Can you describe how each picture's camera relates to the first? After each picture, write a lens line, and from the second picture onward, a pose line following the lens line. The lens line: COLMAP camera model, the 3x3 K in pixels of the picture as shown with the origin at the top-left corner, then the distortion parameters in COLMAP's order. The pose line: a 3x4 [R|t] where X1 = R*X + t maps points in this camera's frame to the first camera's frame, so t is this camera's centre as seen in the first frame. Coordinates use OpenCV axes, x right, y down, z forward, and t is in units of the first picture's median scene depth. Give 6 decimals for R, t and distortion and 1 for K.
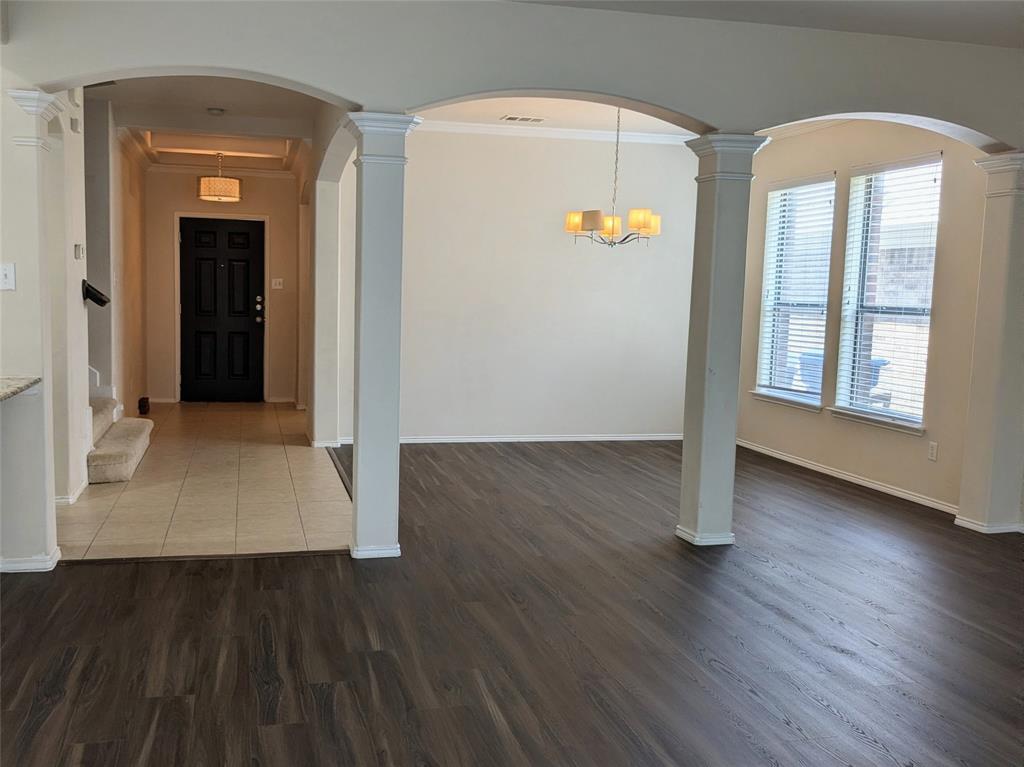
lens RADIAL K [[903.5, 0, 431.5], [0, 903.5, 368.5], [0, 0, 1]] dist [0.044153, -0.047391]
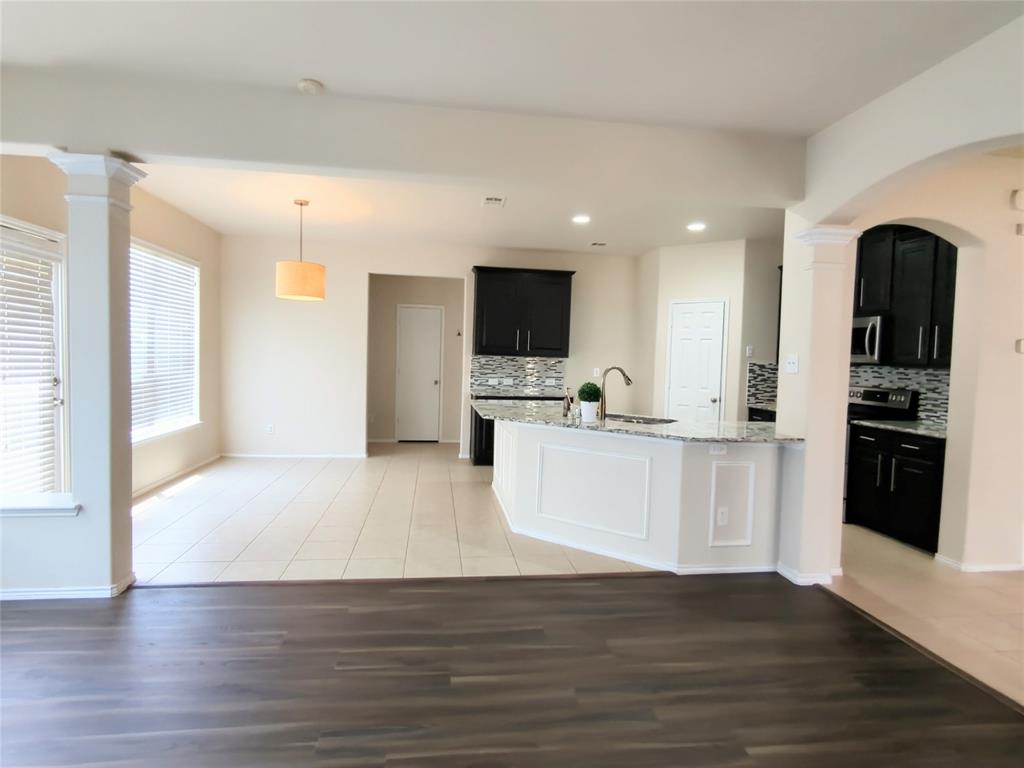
lens RADIAL K [[569.0, 0, 509.9], [0, 569.0, 382.5], [0, 0, 1]] dist [-0.002462, 0.004347]
pose [[-0.070328, 0.019342, -0.997336, 0.350599], [-0.120613, 0.992312, 0.027750, -0.034382], [0.990205, 0.122244, -0.067454, 0.495319]]
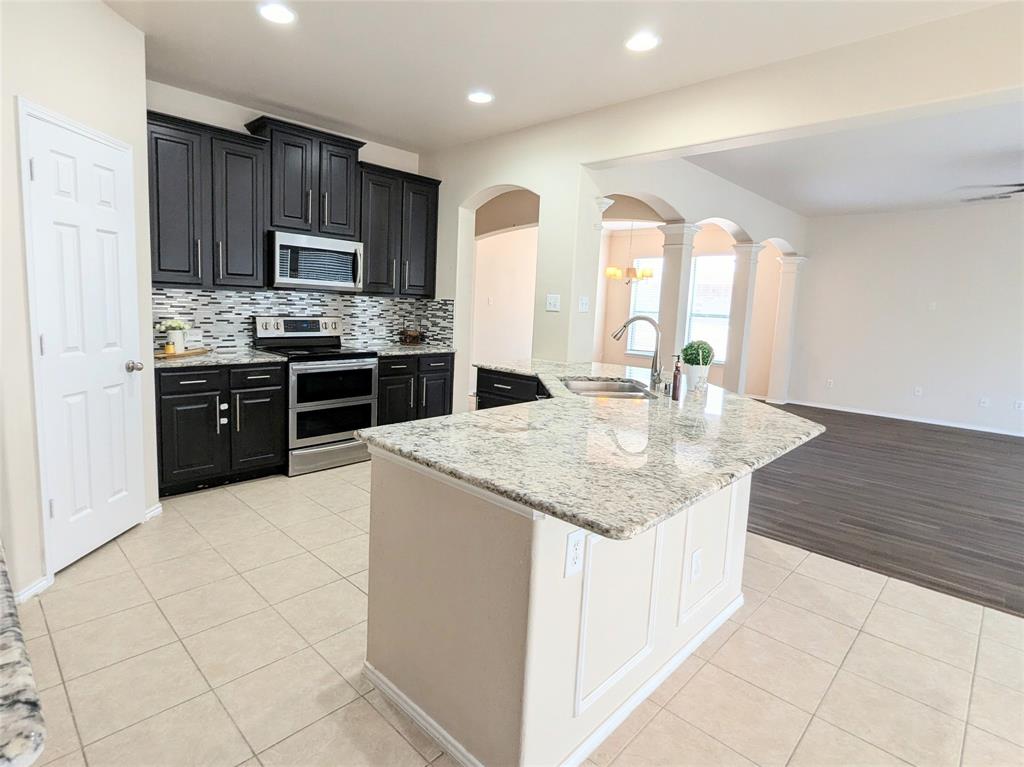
lens RADIAL K [[532.4, 0, 478.9], [0, 532.4, 362.7], [0, 0, 1]] dist [-0.004877, 0.000527]
pose [[0.842140, -0.051183, 0.536825, -0.939036], [0.029038, 0.998345, 0.049634, -0.036118], [-0.538477, -0.026211, 0.842233, 0.199389]]
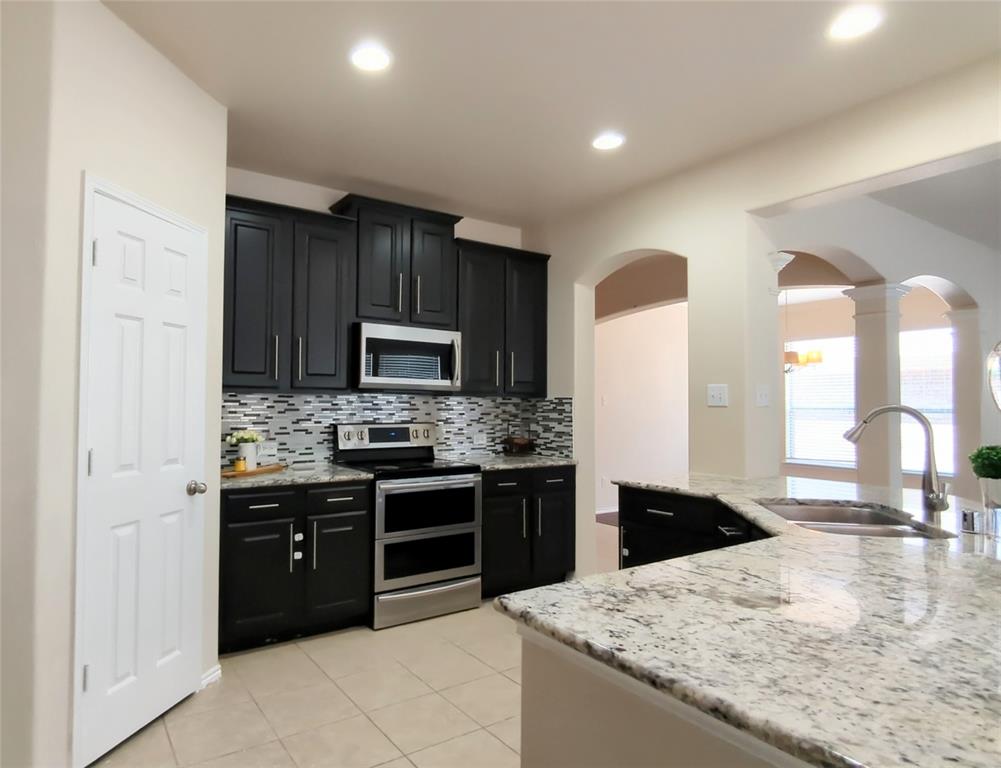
lens RADIAL K [[590.6, 0, 442.4], [0, 590.6, 386.8], [0, 0, 1]] dist [-0.000984, -0.002714]
pose [[0.936144, -0.006406, 0.351557, -0.925106], [0.047378, 0.993014, -0.108067, -0.036223], [-0.348409, 0.117823, 0.929908, 0.315182]]
